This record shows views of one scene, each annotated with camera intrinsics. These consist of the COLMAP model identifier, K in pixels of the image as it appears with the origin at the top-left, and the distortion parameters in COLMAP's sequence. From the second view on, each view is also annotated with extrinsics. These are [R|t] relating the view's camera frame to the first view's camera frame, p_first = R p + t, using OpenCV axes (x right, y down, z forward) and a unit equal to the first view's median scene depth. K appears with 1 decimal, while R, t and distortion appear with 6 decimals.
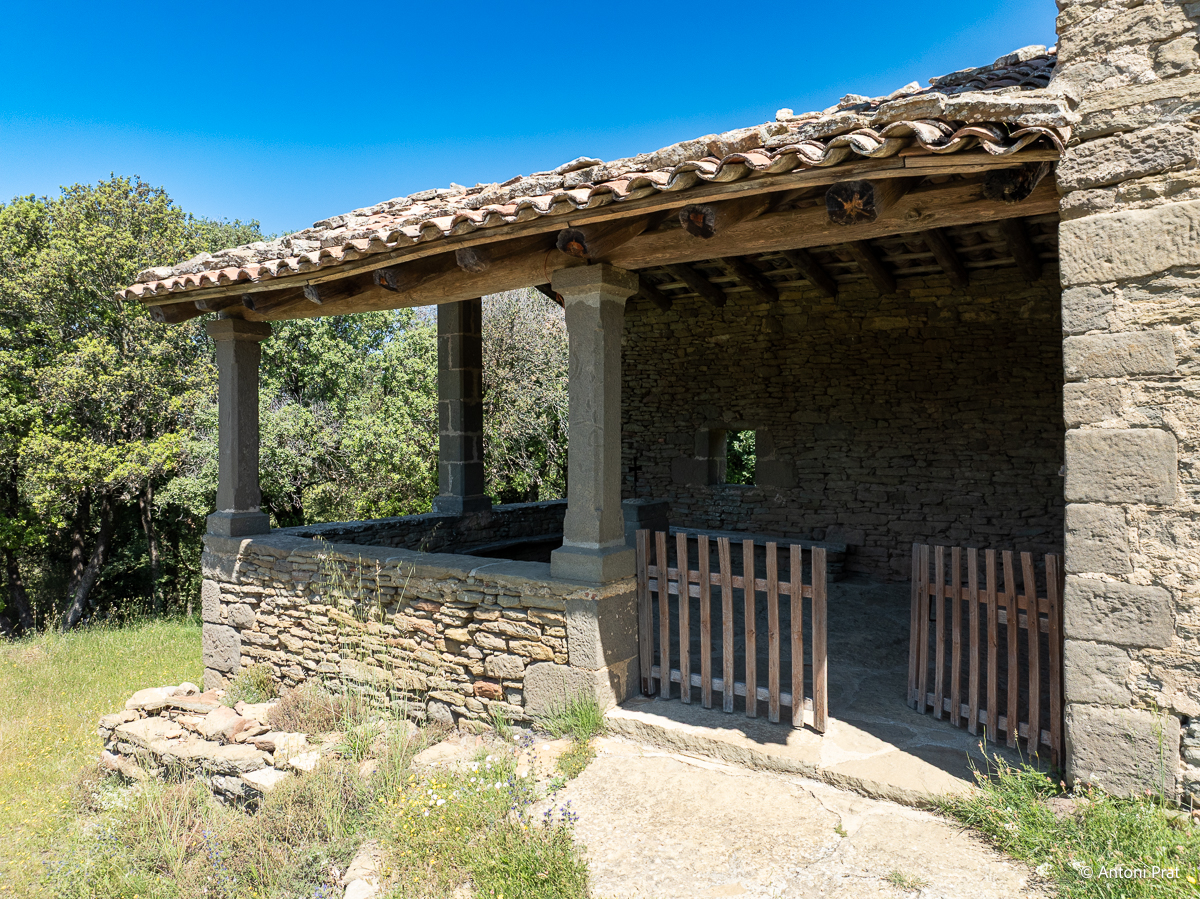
lens RADIAL K [[850.8, 0, 595.9], [0, 850.8, 446.2], [0, 0, 1]] dist [-0.058445, 0.033931]
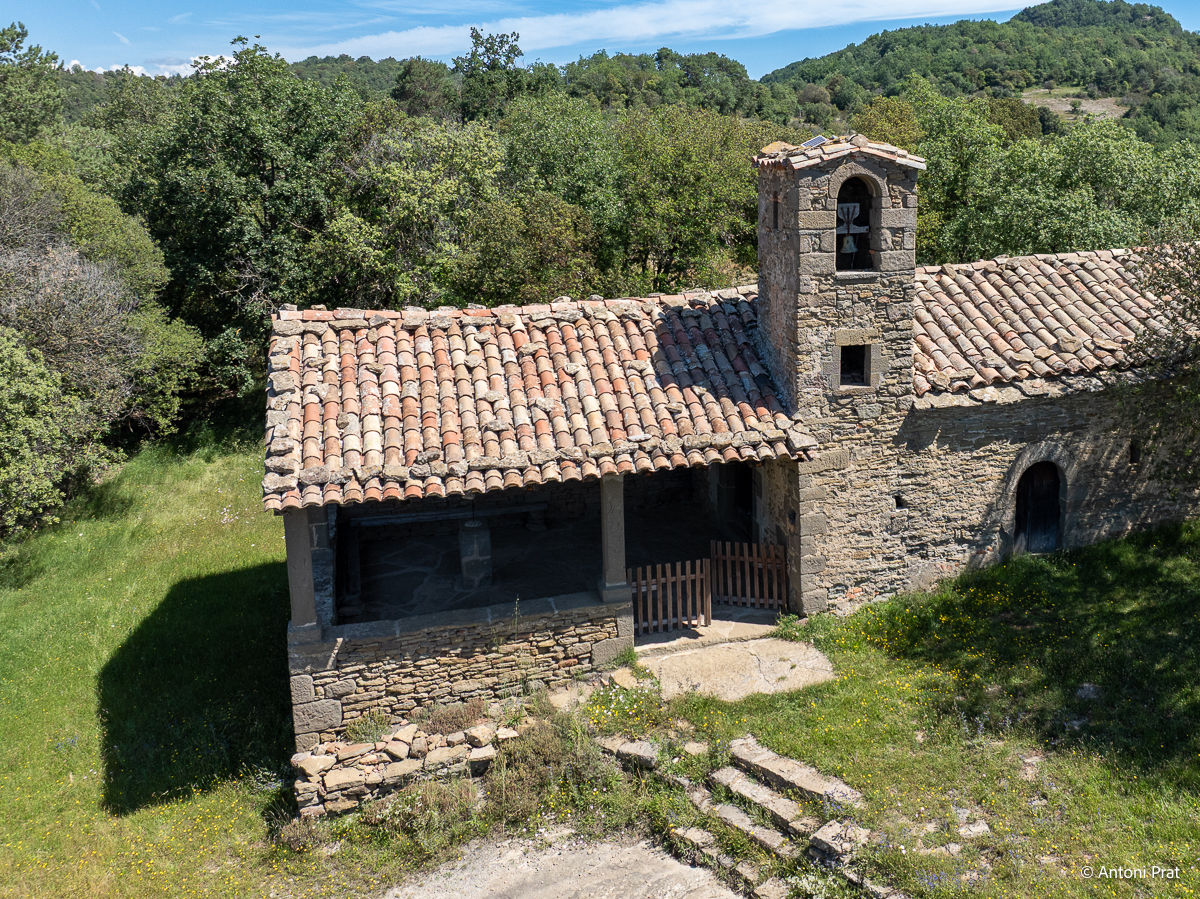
lens RADIAL K [[1095.9, 0, 778.7], [0, 1095.9, 318.3], [0, 0, 1]] dist [-0.002320, -0.098473]
pose [[0.568657, -0.134611, 0.811486, -2.006045], [0.010492, 0.987626, 0.156477, -1.015291], [-0.822508, -0.080467, 0.563033, -0.912072]]
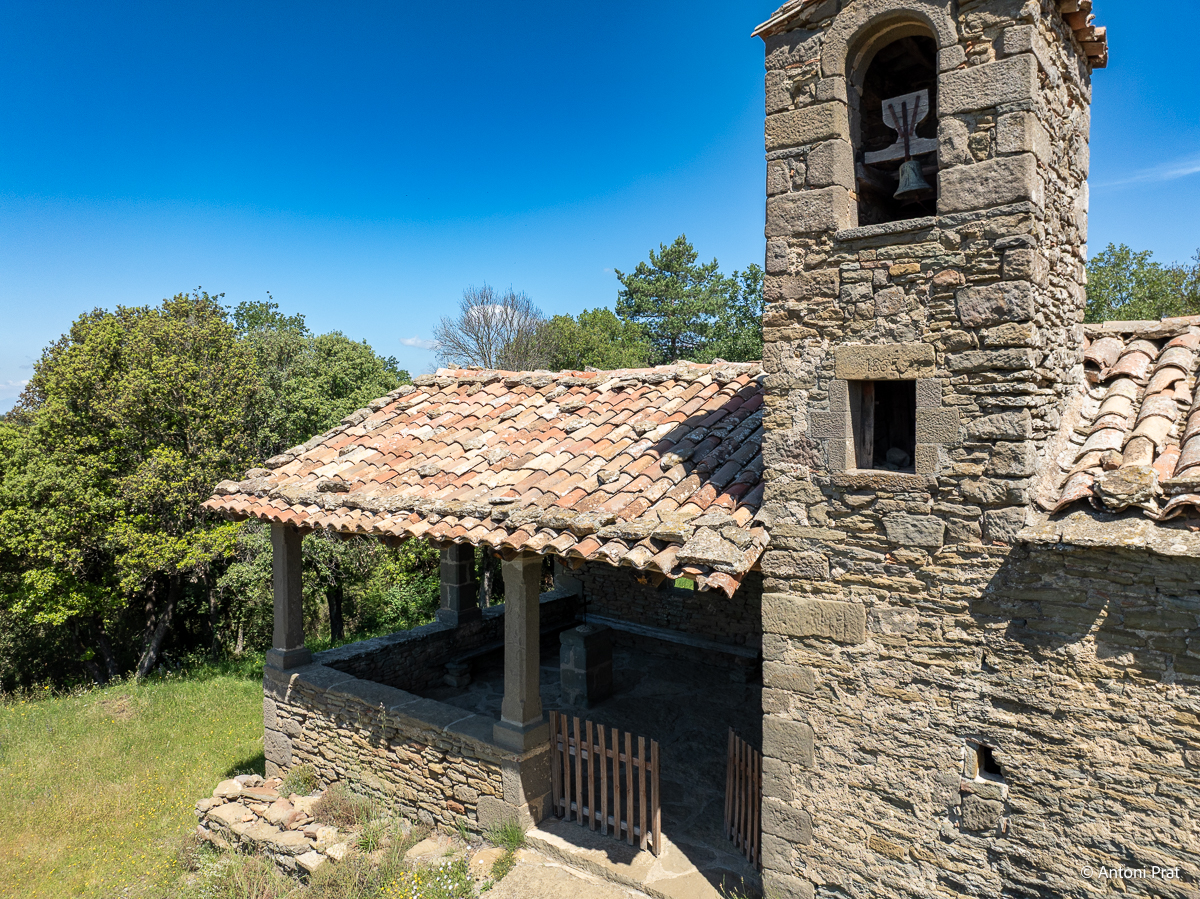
lens RADIAL K [[850.1, 0, 593.1], [0, 850.1, 447.9], [0, 0, 1]] dist [-0.044474, 0.005853]
pose [[0.999035, 0.001145, -0.043906, 0.194842], [0.000094, 0.999602, 0.028217, -0.420647], [0.043921, -0.028194, 0.998637, -0.504283]]
